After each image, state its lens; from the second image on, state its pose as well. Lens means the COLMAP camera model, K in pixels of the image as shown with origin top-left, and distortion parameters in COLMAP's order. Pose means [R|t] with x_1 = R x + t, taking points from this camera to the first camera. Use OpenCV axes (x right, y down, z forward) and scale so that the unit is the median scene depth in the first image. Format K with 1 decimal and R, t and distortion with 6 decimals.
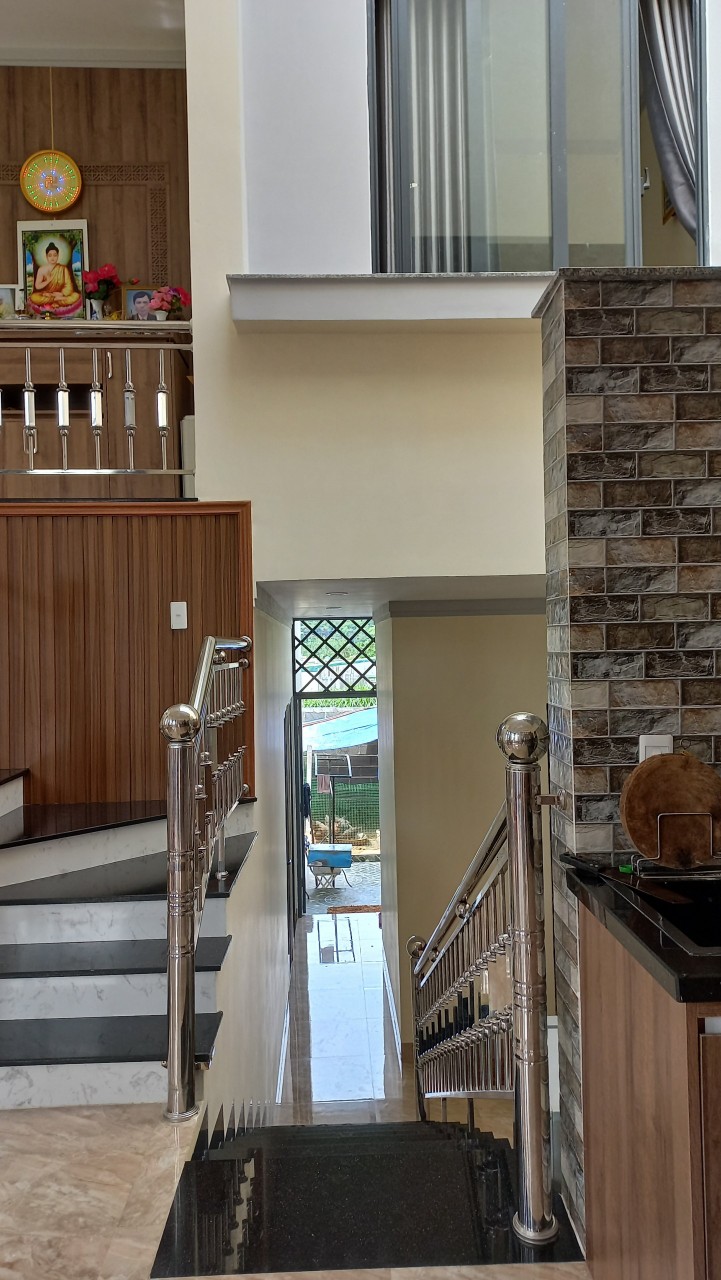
lens RADIAL K [[921.9, 0, 360.5], [0, 921.9, 640.0], [0, 0, 1]] dist [0.018461, 0.005323]
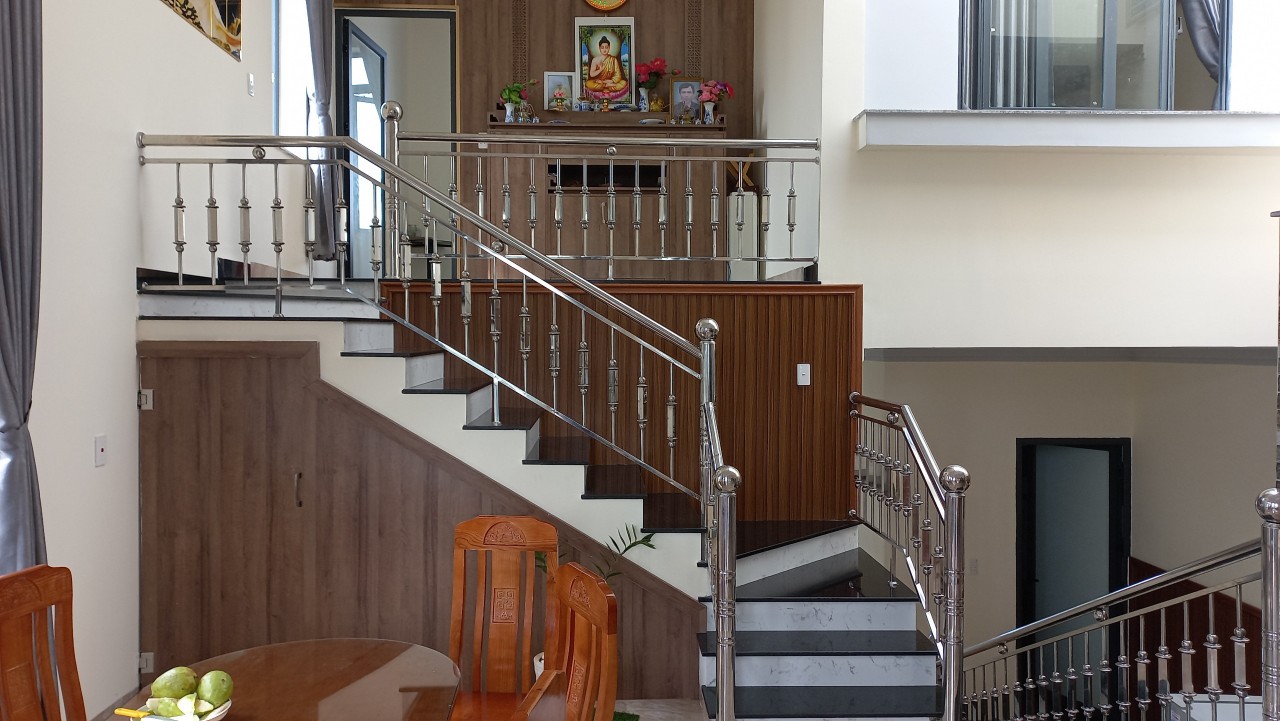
lens RADIAL K [[908.1, 0, 640.0], [0, 908.1, 360.5], [0, 0, 1]] dist [0.067485, -0.080343]
pose [[0.999776, 0.021115, -0.001160, -0.387454], [-0.021091, 0.999616, 0.017958, -0.058900], [0.001538, -0.017929, 0.999838, -0.222581]]
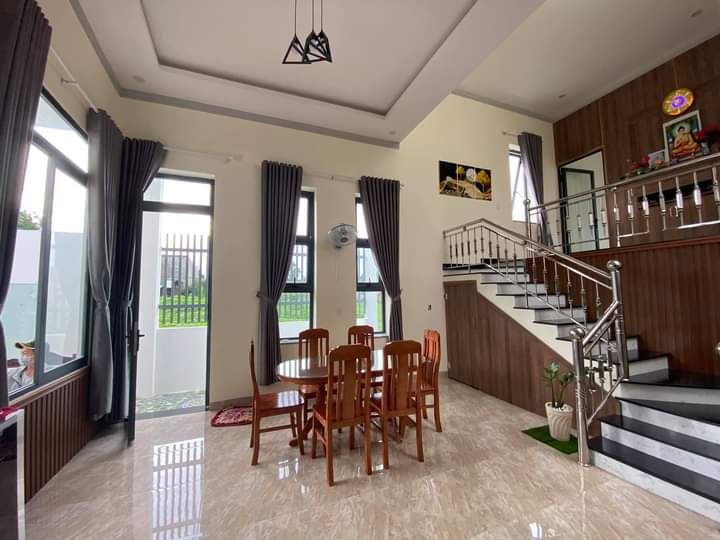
lens RADIAL K [[289.8, 0, 360.0], [0, 289.8, 270.0], [0, 0, 1]] dist [0.010573, -0.015742]
pose [[0.330572, -0.058023, -0.941995, 0.078584], [0.003549, 0.998178, -0.060238, -0.030943], [0.943774, 0.016569, 0.330176, -0.004829]]
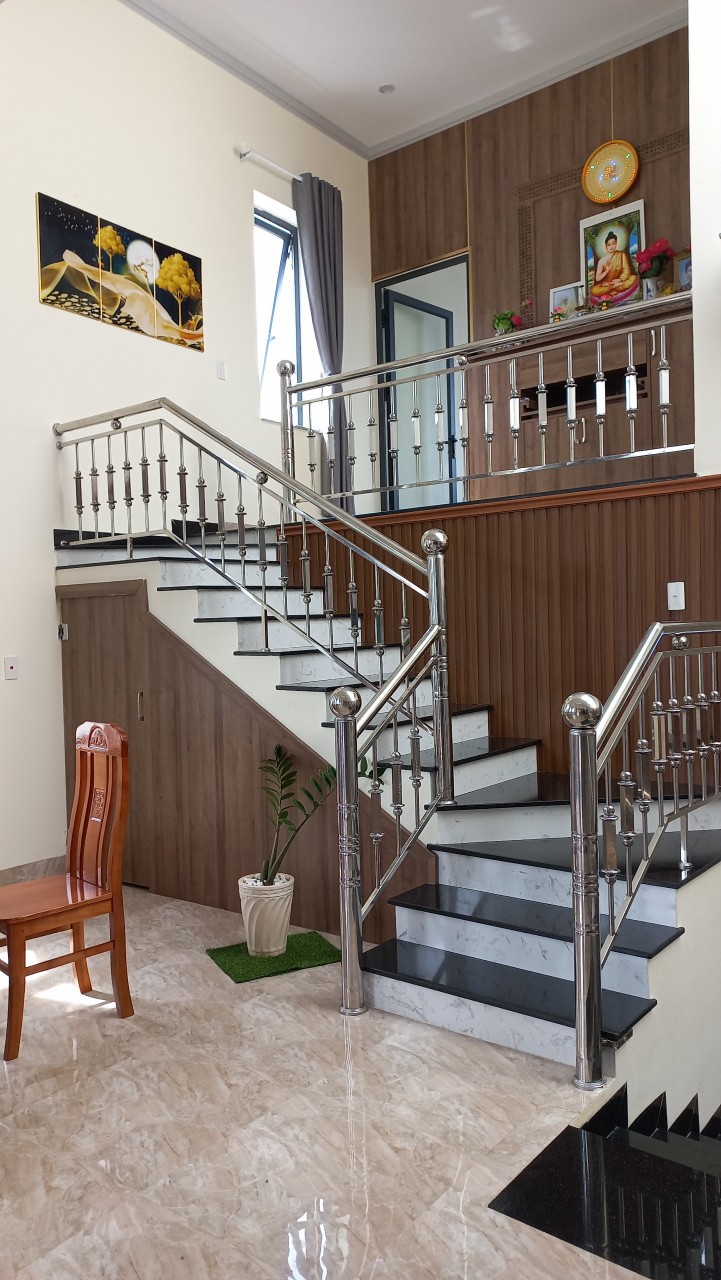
lens RADIAL K [[908.1, 0, 360.5], [0, 908.1, 640.0], [0, 0, 1]] dist [0.067485, -0.080343]
pose [[0.770753, 0.008632, -0.637076, 0.149688], [0.013131, 0.999481, 0.029430, -0.012500], [0.636999, -0.031048, 0.770239, 0.030520]]
